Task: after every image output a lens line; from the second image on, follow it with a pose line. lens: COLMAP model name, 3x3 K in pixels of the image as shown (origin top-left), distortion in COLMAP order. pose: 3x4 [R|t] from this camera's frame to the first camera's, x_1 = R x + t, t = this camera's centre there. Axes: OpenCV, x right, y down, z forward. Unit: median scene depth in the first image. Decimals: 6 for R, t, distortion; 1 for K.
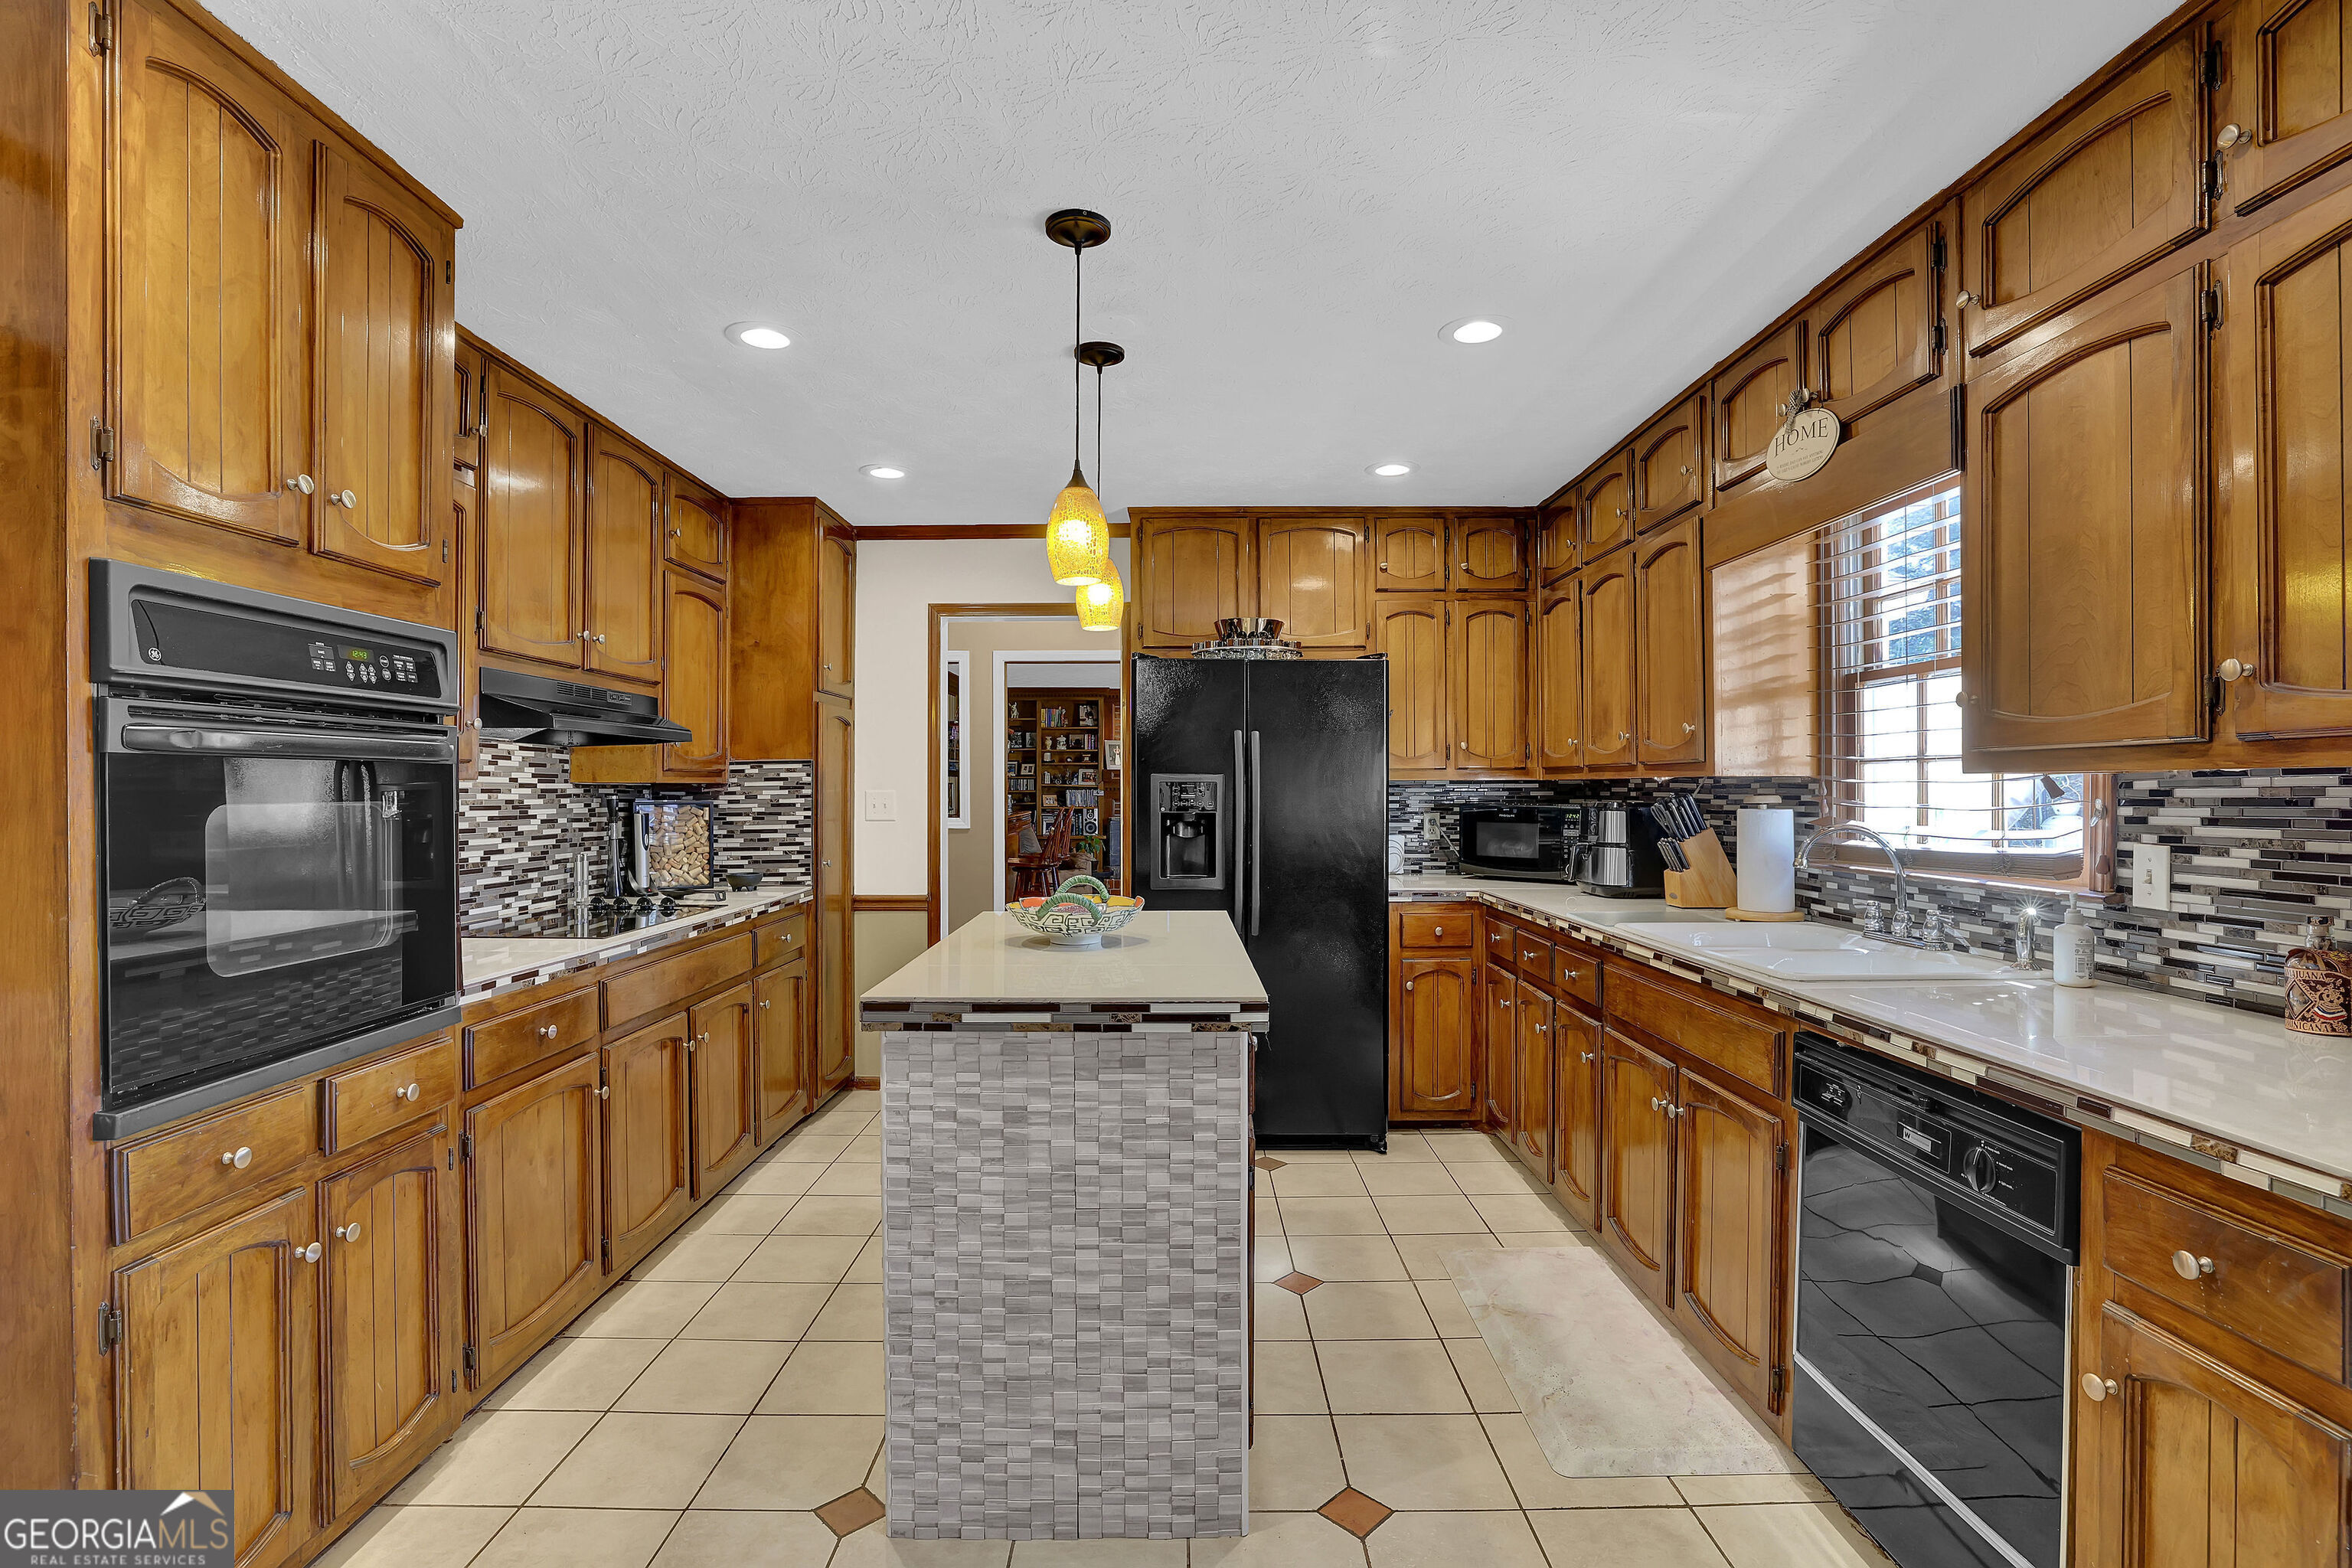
lens RADIAL K [[1059.8, 0, 1176.0], [0, 1059.8, 784.0], [0, 0, 1]] dist [-0.048173, 0.020237]
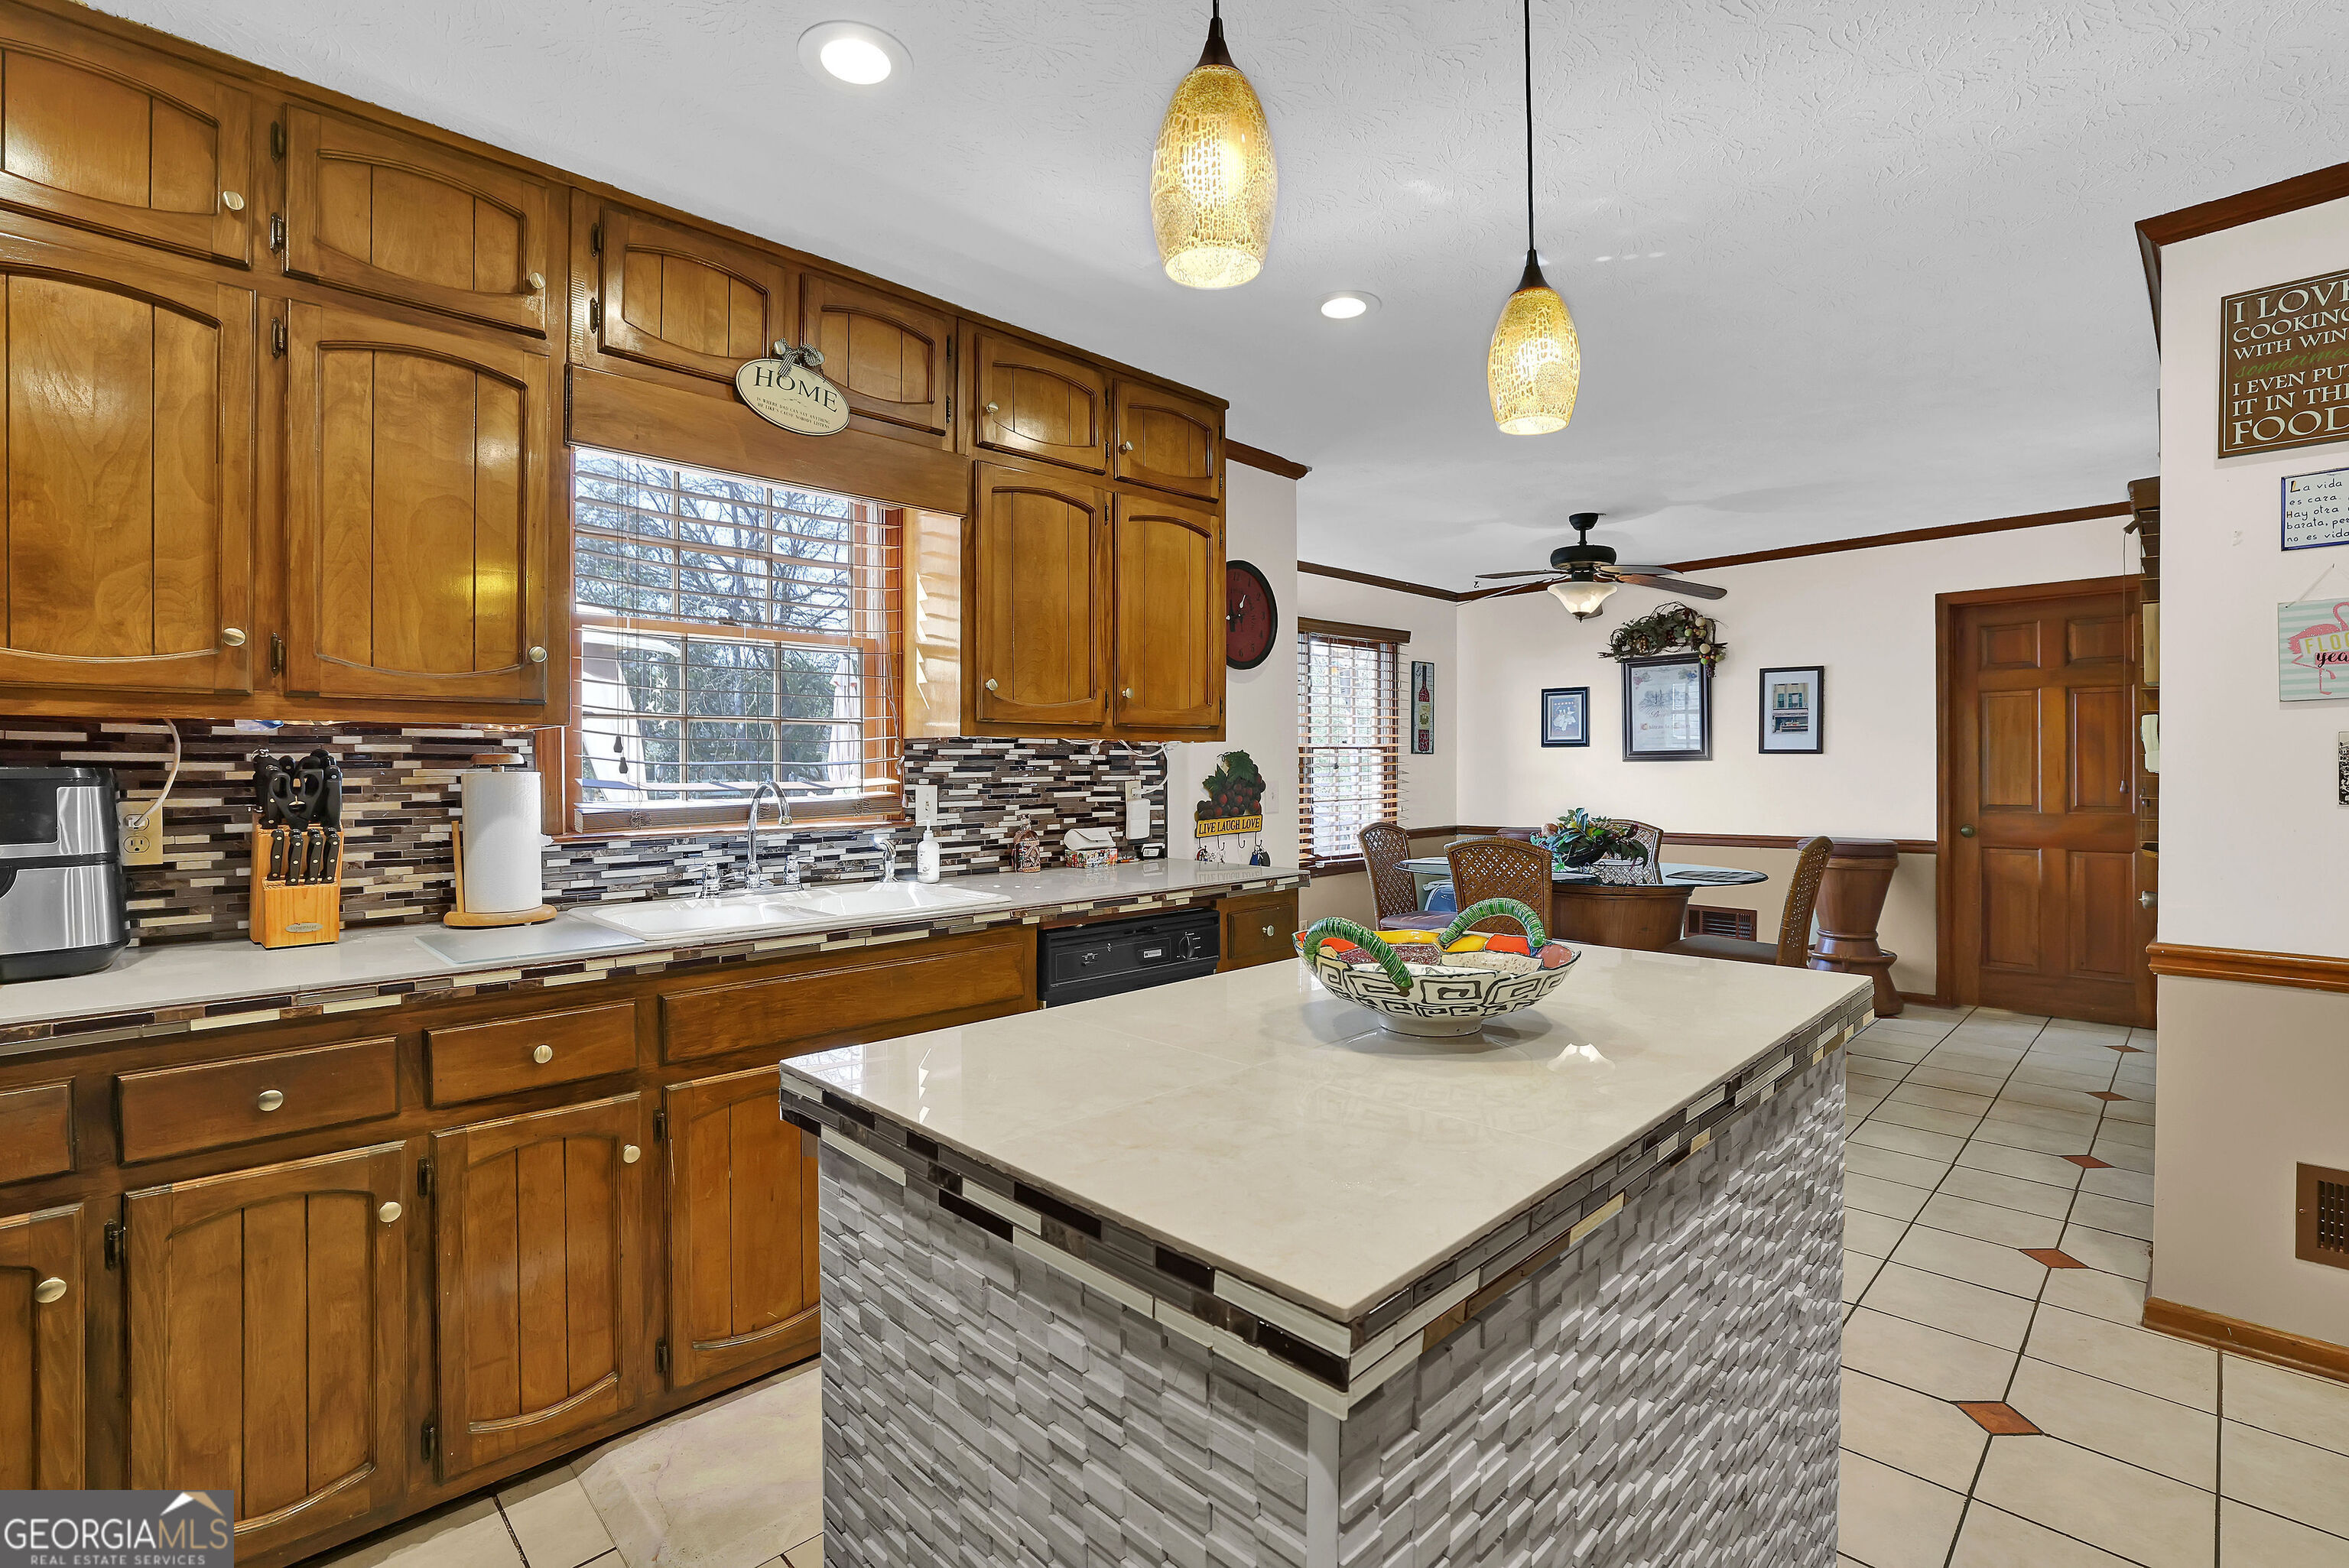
lens RADIAL K [[1058.3, 0, 1174.5], [0, 1058.3, 784.0], [0, 0, 1]] dist [-0.048173, 0.020237]
pose [[-0.694411, -0.007209, 0.719542, -0.399819], [0.001829, 0.999929, 0.011784, 0.033033], [-0.719576, 0.009499, -0.694349, 1.570948]]
